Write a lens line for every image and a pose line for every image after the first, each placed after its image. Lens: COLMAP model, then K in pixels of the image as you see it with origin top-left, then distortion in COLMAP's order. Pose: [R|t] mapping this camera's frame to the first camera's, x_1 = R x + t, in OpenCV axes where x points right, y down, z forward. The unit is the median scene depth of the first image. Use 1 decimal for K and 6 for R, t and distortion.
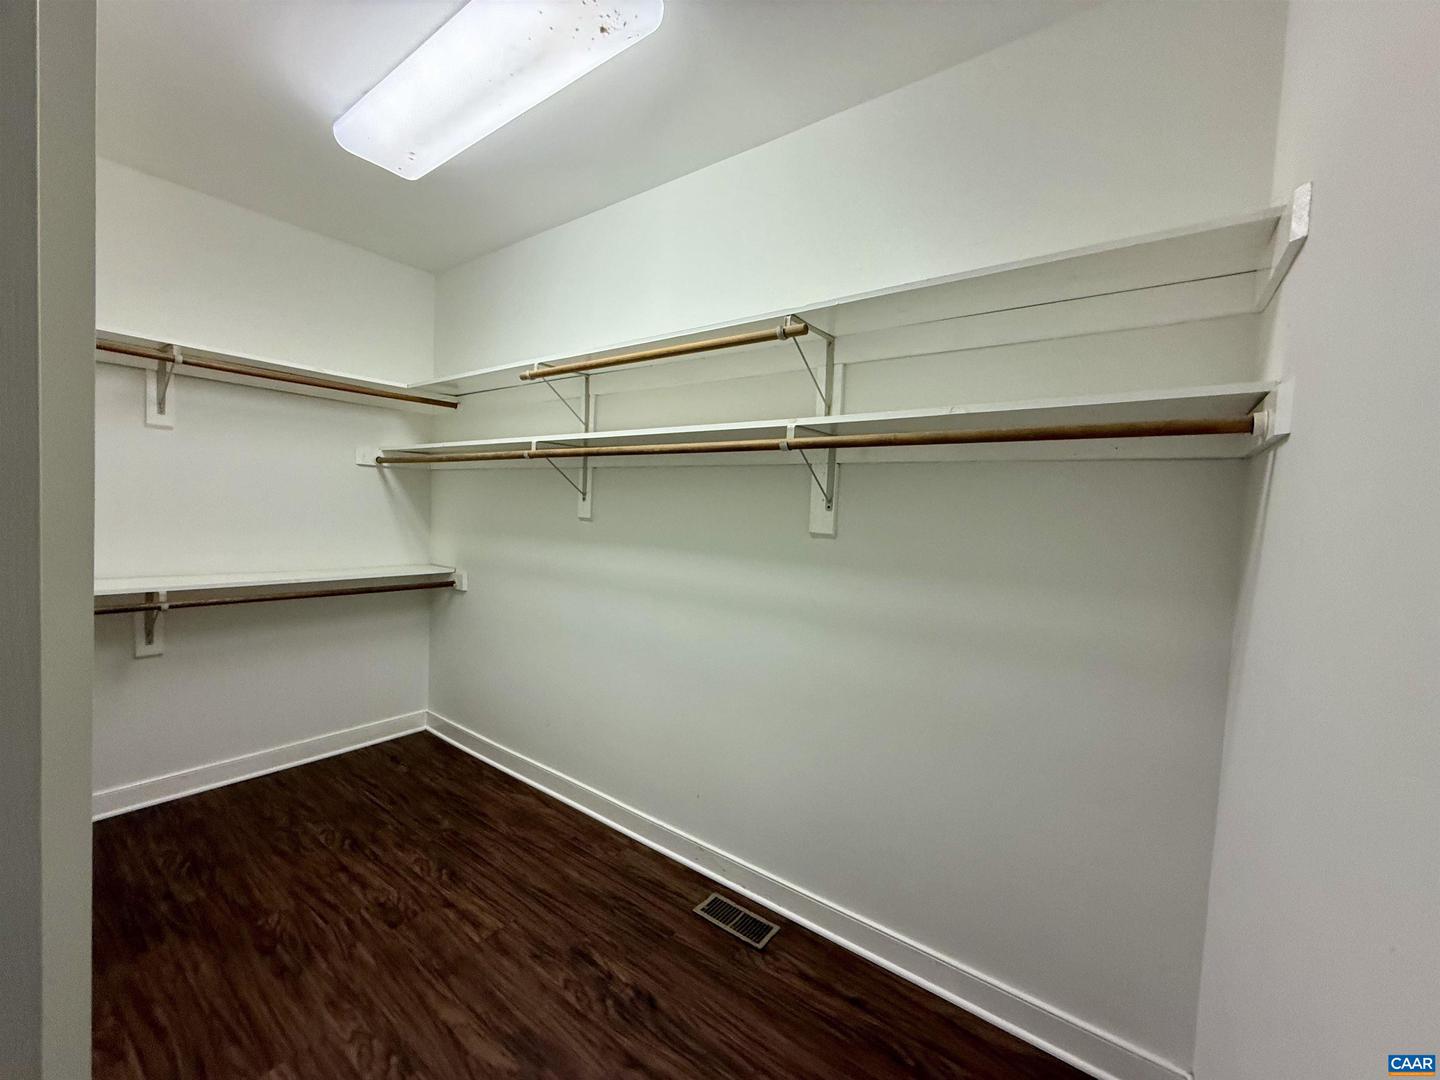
lens RADIAL K [[574.6, 0, 715.0], [0, 574.6, 539.1], [0, 0, 1]] dist [-0.001068, -0.000037]
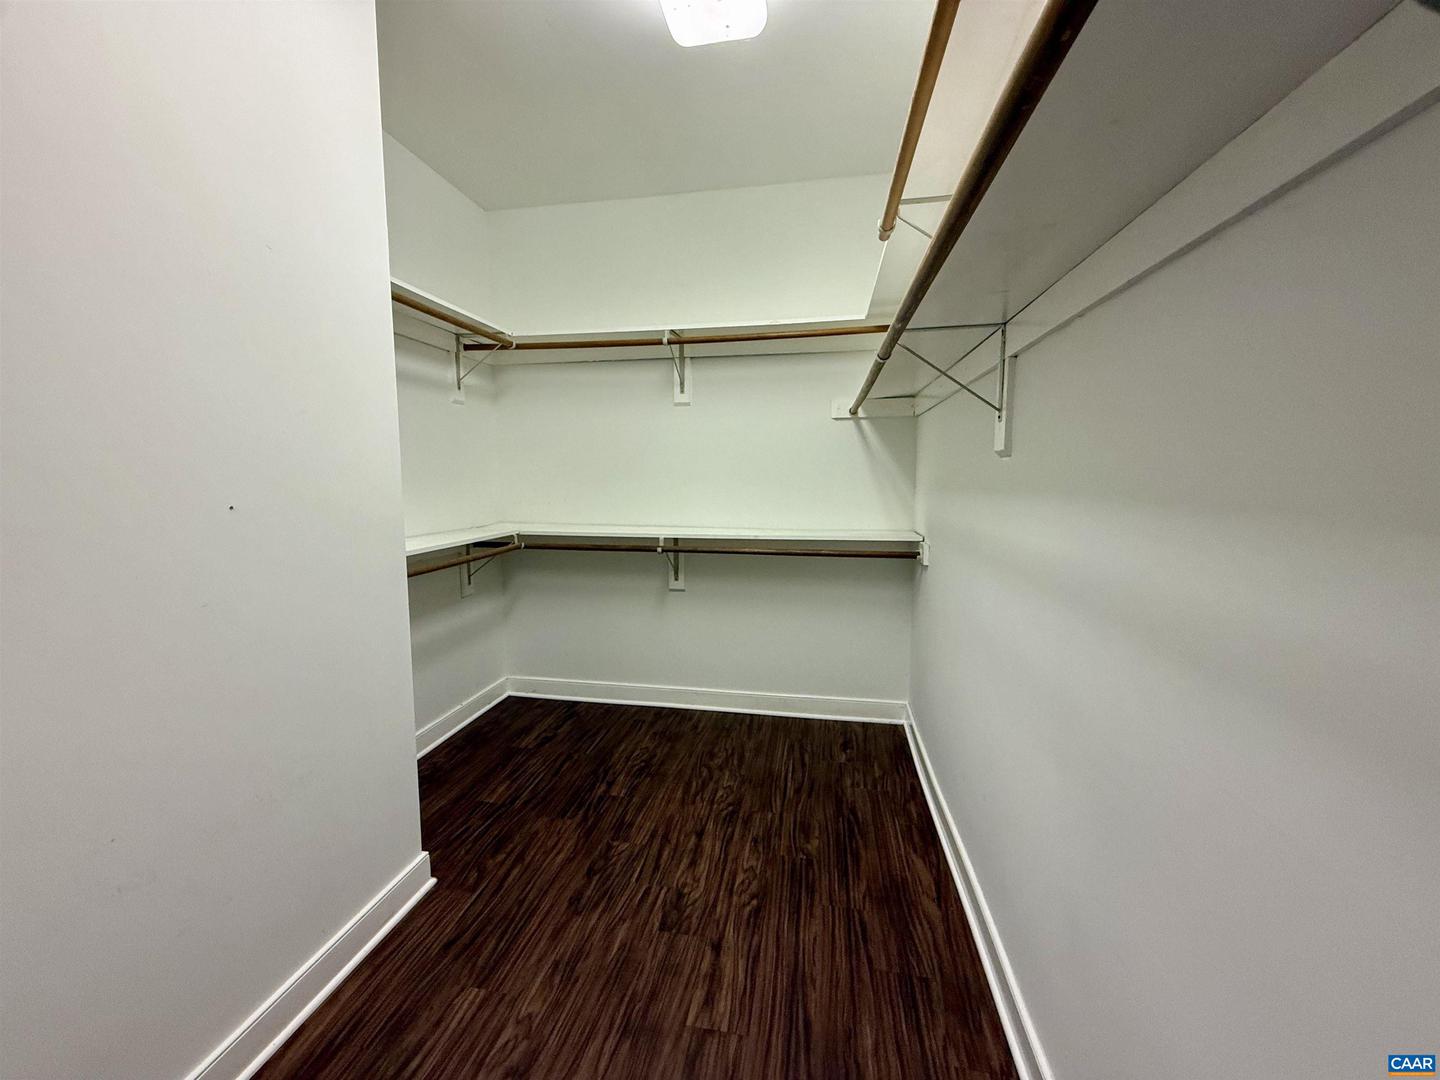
lens RADIAL K [[574.6, 0, 715.0], [0, 574.6, 539.1], [0, 0, 1]] dist [-0.001068, -0.000037]
pose [[0.445189, 0.053652, -0.893828, 0.192750], [-0.023417, 0.998560, 0.048275, 0.034452], [0.895130, -0.000561, 0.445804, 0.589517]]
